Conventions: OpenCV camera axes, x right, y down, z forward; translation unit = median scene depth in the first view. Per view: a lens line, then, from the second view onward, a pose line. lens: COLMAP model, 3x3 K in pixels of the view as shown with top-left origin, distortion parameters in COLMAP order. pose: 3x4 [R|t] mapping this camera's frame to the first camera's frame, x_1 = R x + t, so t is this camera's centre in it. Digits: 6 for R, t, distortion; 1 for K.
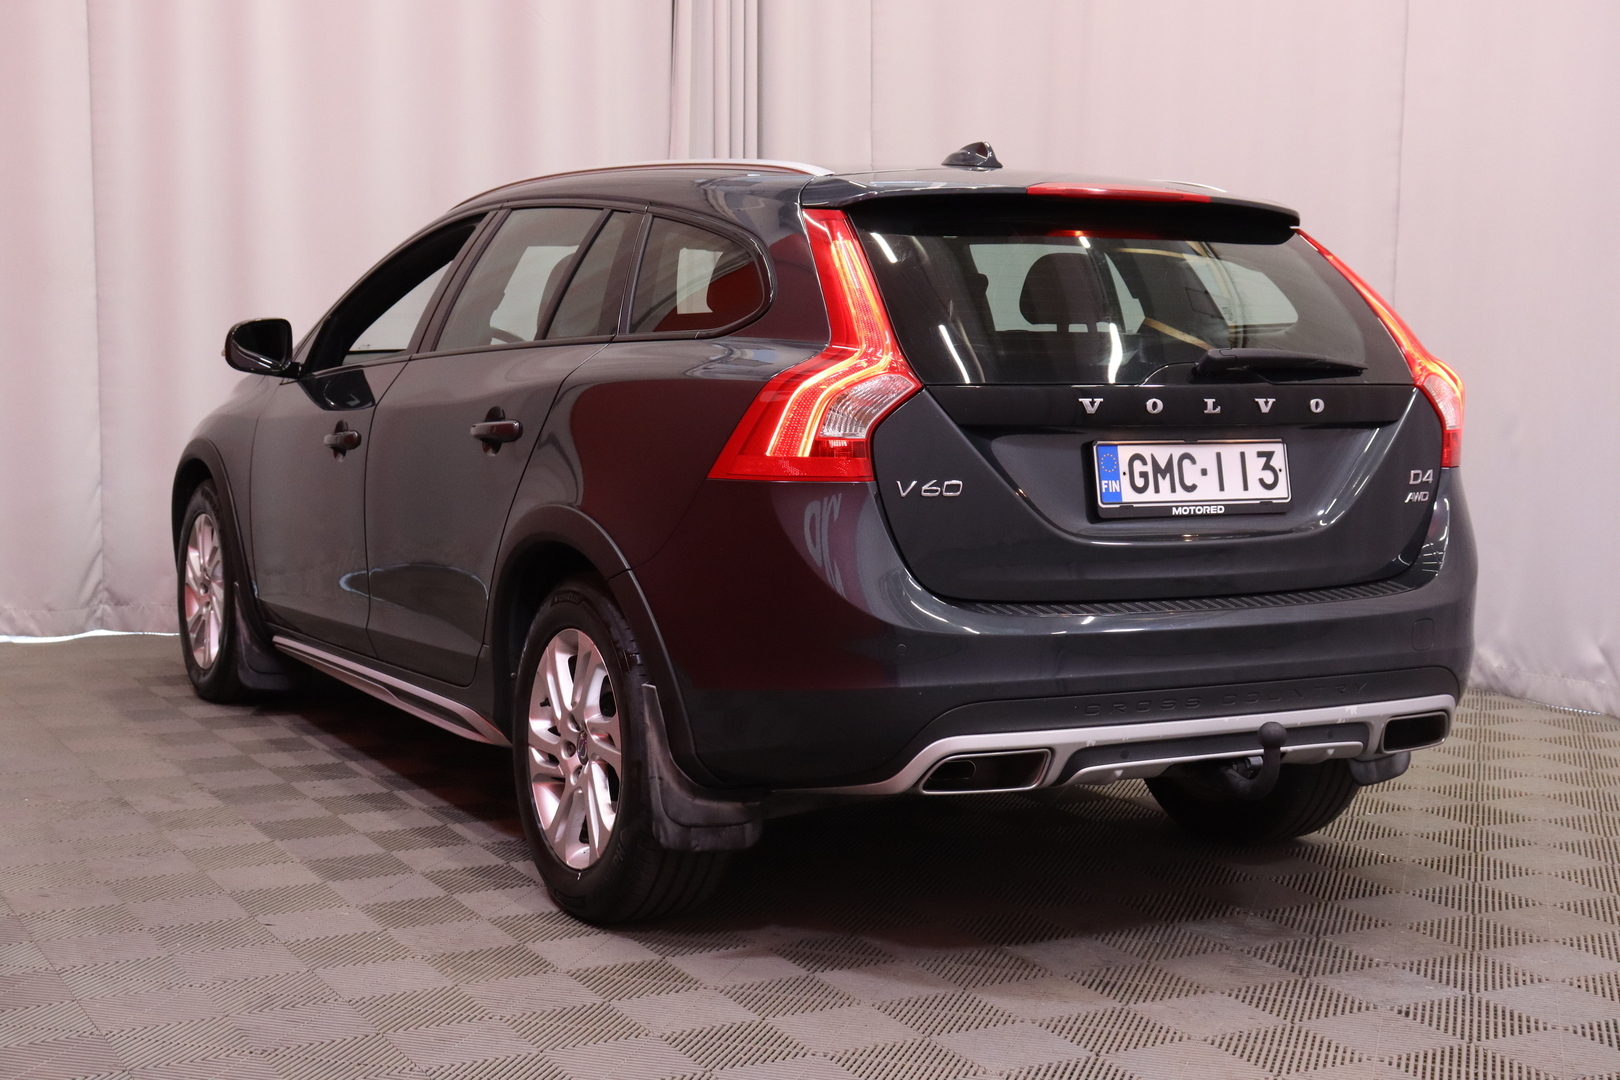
lens RADIAL K [[2370.2, 0, 810.0], [0, 2370.2, 540.0], [0, 0, 1]] dist [-0.022737, -0.032380]
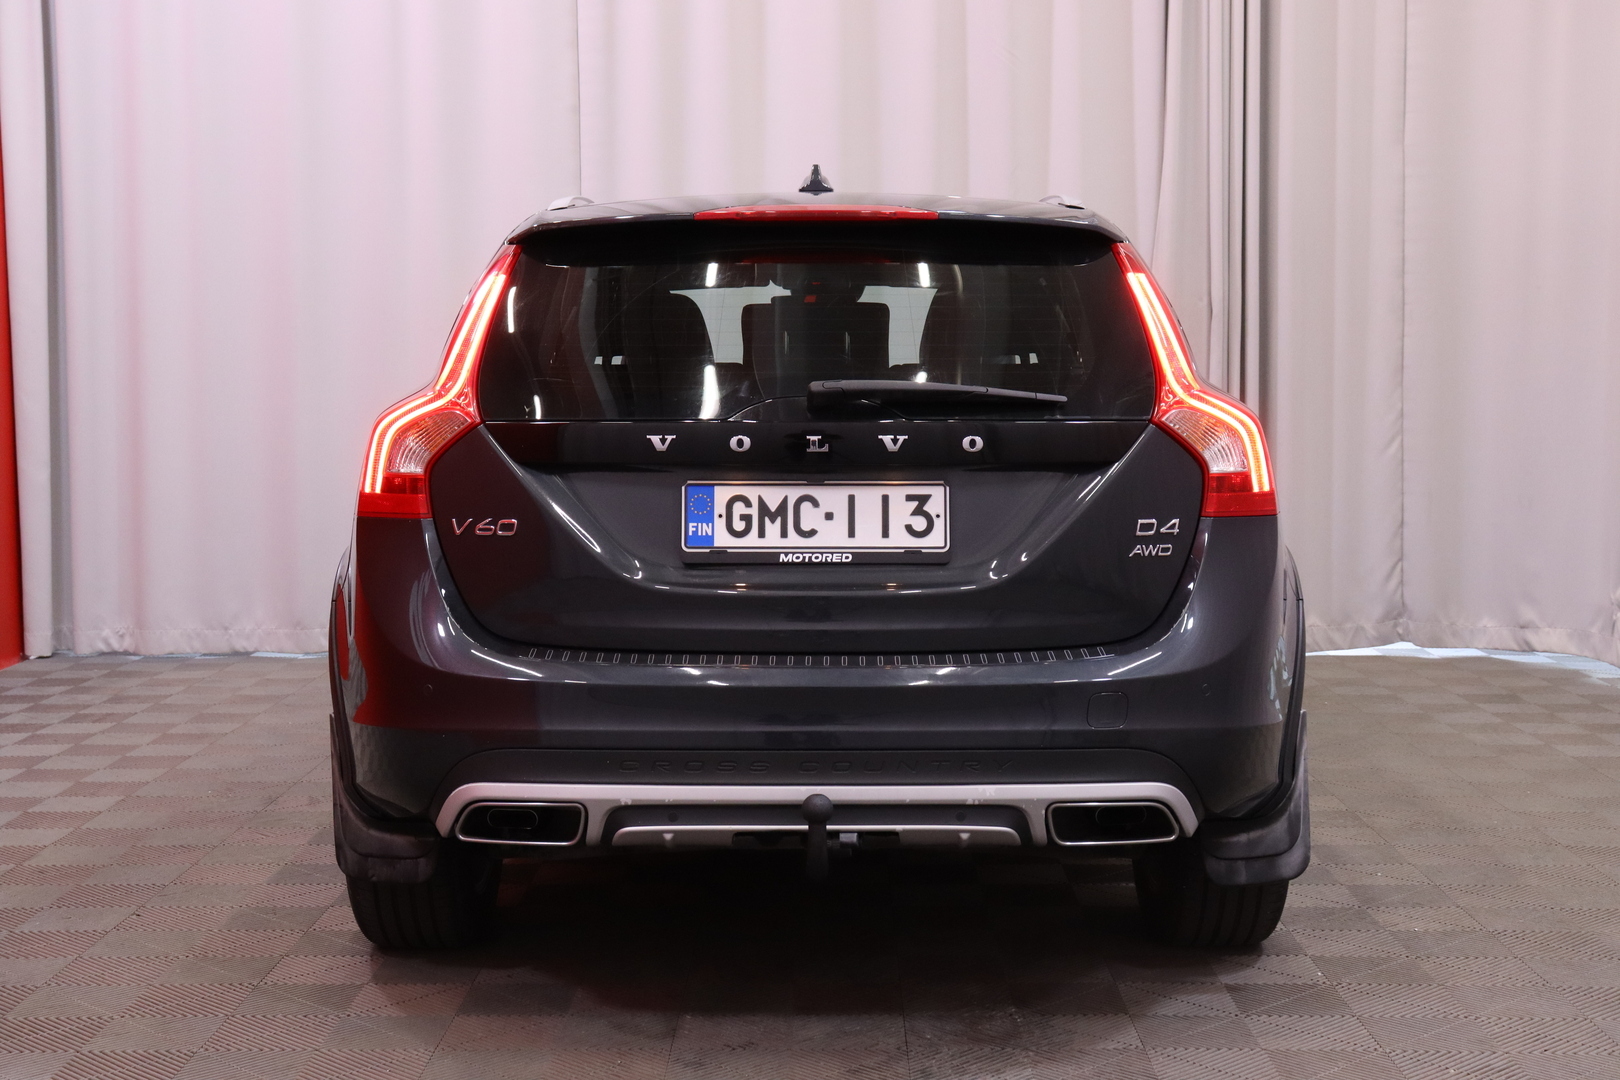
lens RADIAL K [[2370.2, 0, 810.0], [0, 2370.2, 540.0], [0, 0, 1]] dist [-0.022737, -0.032380]
pose [[0.874136, 0.022449, -0.485163, 0.605598], [-0.031475, 0.999450, -0.010465, -0.009851], [0.484661, 0.024418, 0.874361, 0.201232]]
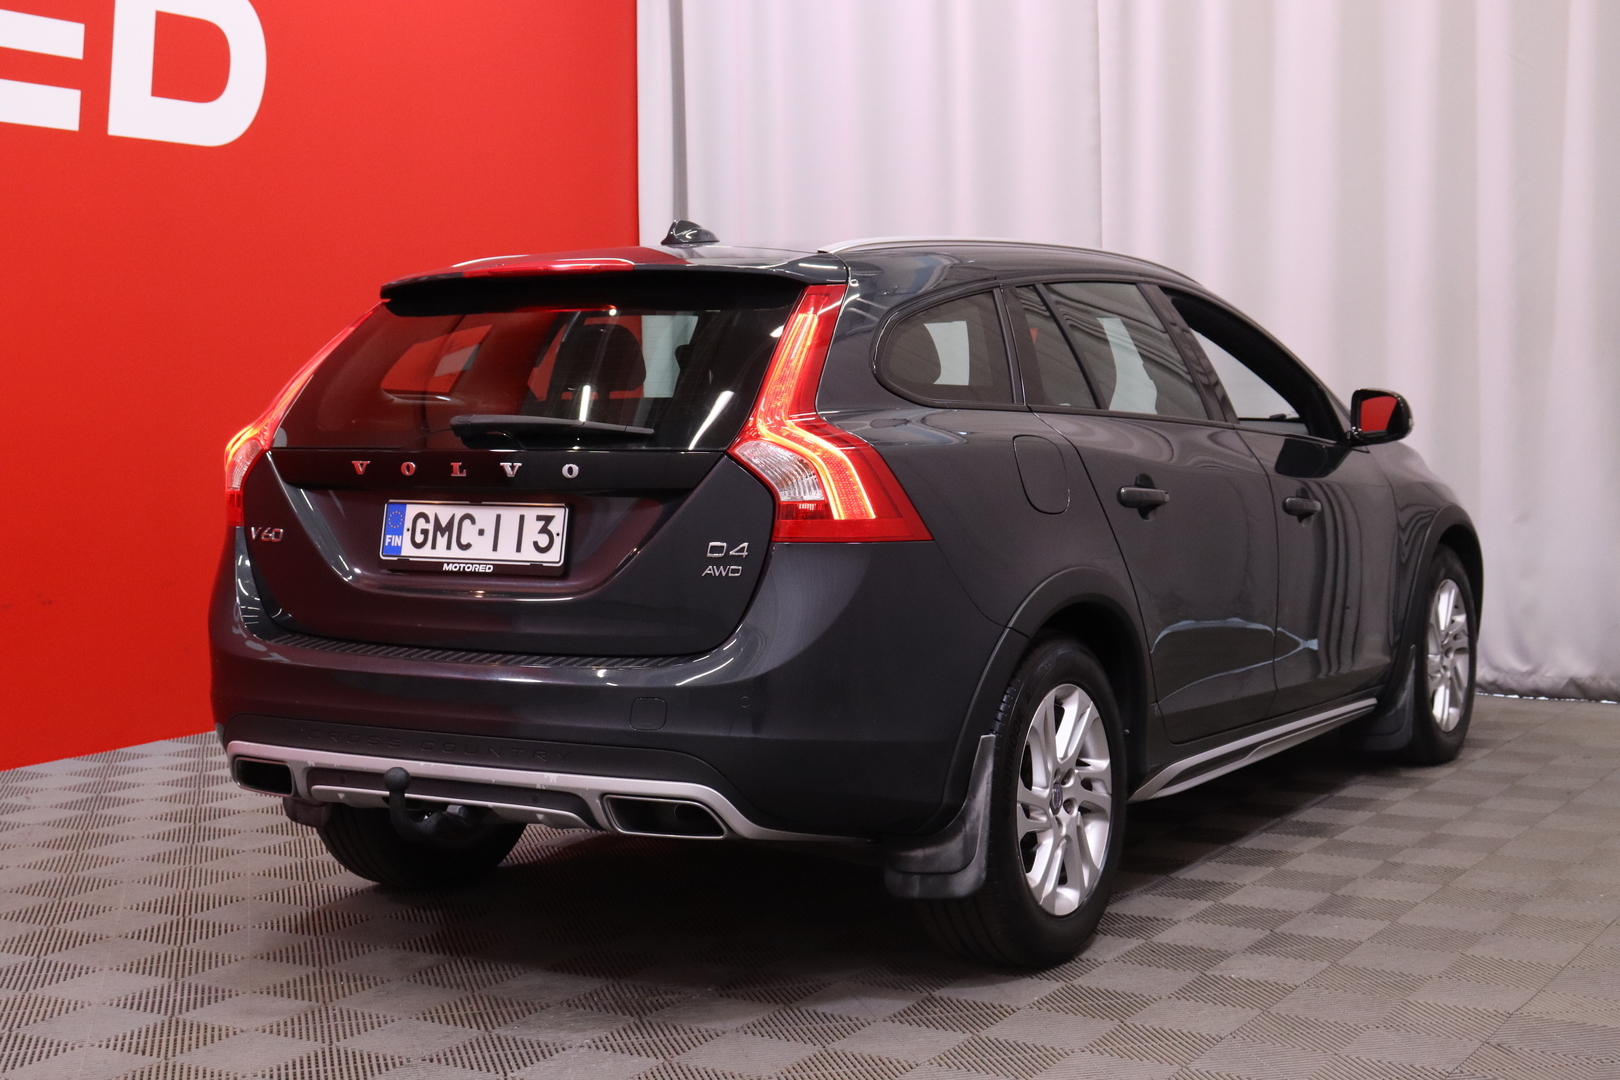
lens RADIAL K [[2370.2, 0, 810.0], [0, 2370.2, 540.0], [0, 0, 1]] dist [-0.022737, -0.032380]
pose [[0.506486, 0.037150, -0.861448, 1.154785], [-0.063519, 0.997964, 0.005692, -0.040783], [0.859906, 0.051836, 0.507814, 0.594179]]
